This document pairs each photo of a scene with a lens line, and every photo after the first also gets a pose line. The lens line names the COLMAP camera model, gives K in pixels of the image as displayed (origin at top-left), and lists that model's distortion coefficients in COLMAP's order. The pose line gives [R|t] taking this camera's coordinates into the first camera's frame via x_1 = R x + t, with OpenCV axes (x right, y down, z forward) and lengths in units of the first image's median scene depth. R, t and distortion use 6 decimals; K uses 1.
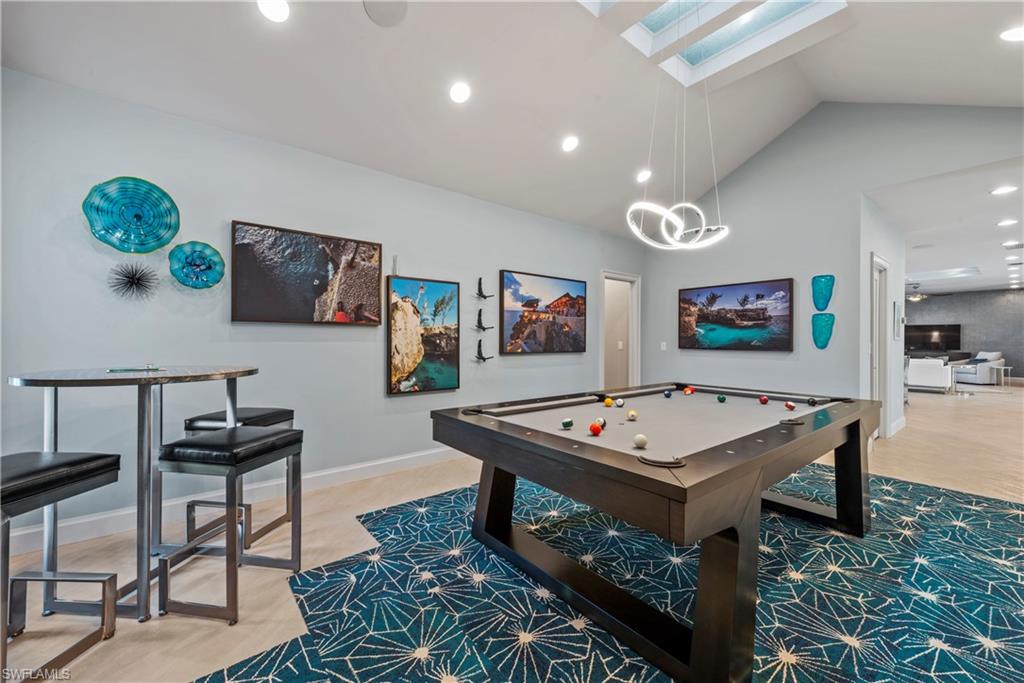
lens RADIAL K [[405.9, 0, 507.8], [0, 405.9, 338.4], [0, 0, 1]] dist [0.007167, 0.000025]
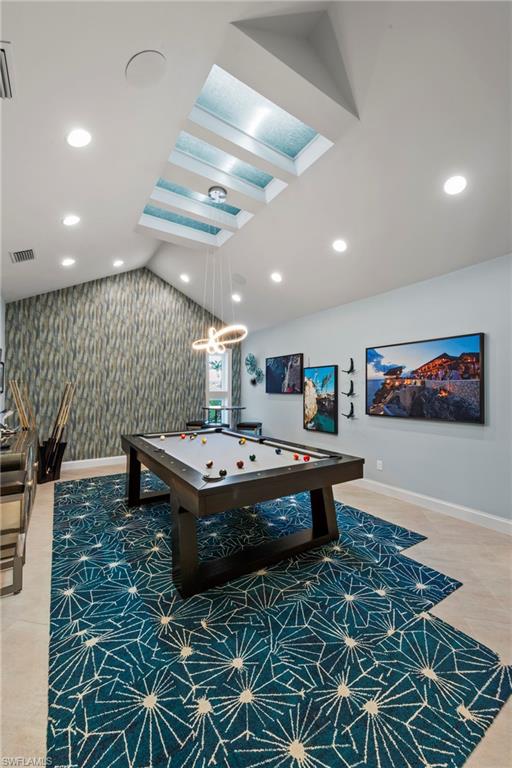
lens RADIAL K [[304.5, 0, 255.1], [0, 304.5, 387.8], [0, 0, 1]] dist [0.007167, 0.000025]
pose [[-0.103712, -0.015315, -0.994489, 1.124449], [-0.001160, 0.999883, -0.015277, -0.034685], [0.994607, -0.000430, -0.103718, 0.865901]]
